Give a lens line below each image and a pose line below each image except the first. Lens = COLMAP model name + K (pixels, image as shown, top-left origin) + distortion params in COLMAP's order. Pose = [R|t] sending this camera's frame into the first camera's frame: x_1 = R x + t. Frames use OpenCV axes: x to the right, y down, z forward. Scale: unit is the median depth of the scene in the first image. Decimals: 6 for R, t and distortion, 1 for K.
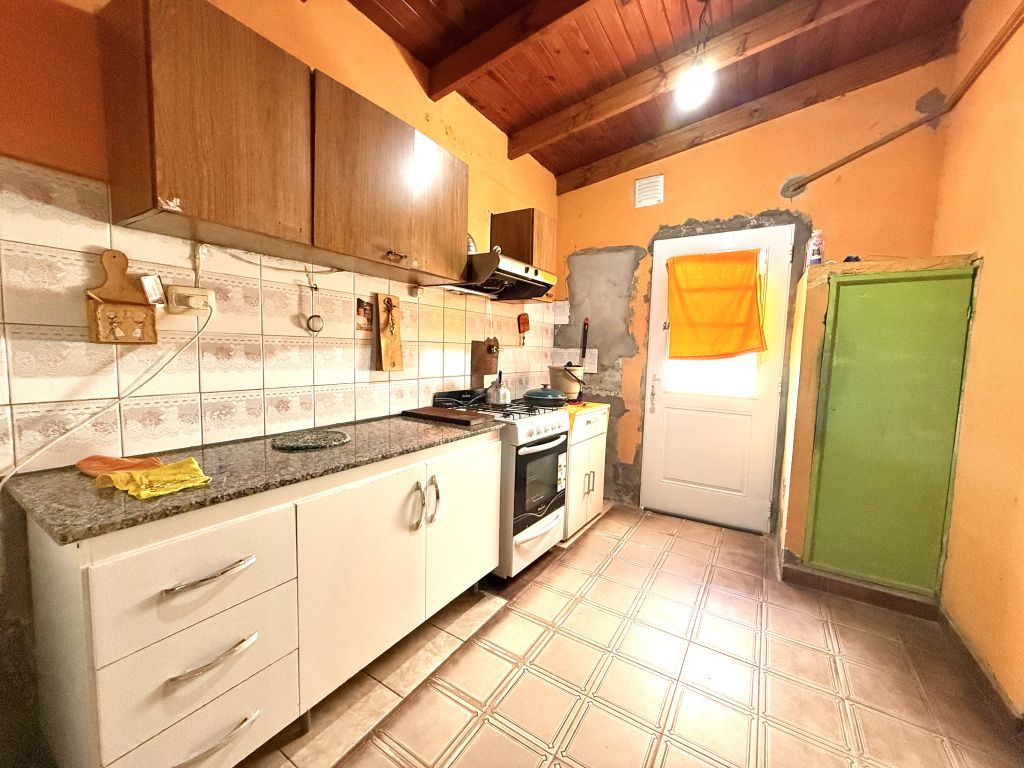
lens RADIAL K [[407.7, 0, 509.6], [0, 407.7, 385.3], [0, 0, 1]] dist [-0.000555, -0.000064]
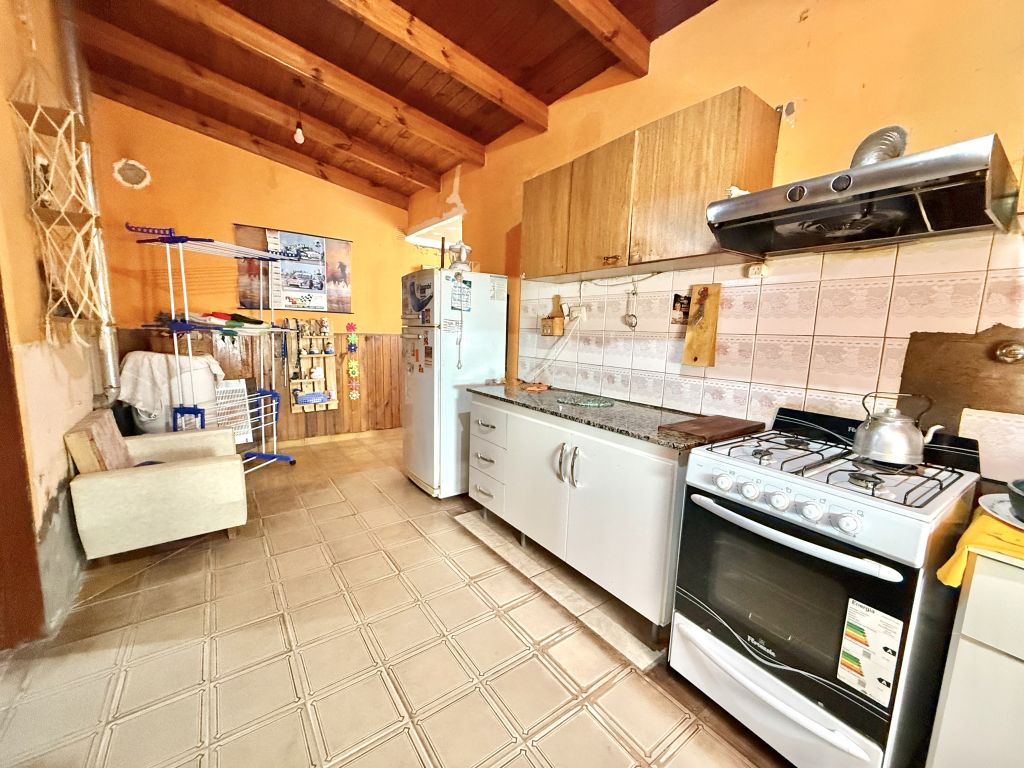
lens RADIAL K [[407.7, 0, 509.6], [0, 407.7, 385.3], [0, 0, 1]] dist [-0.000555, -0.000064]
pose [[-0.366731, 0.092125, -0.925754, 0.904757], [-0.117004, 0.982617, 0.144133, -0.093560], [0.922940, 0.161175, -0.349577, 1.151068]]
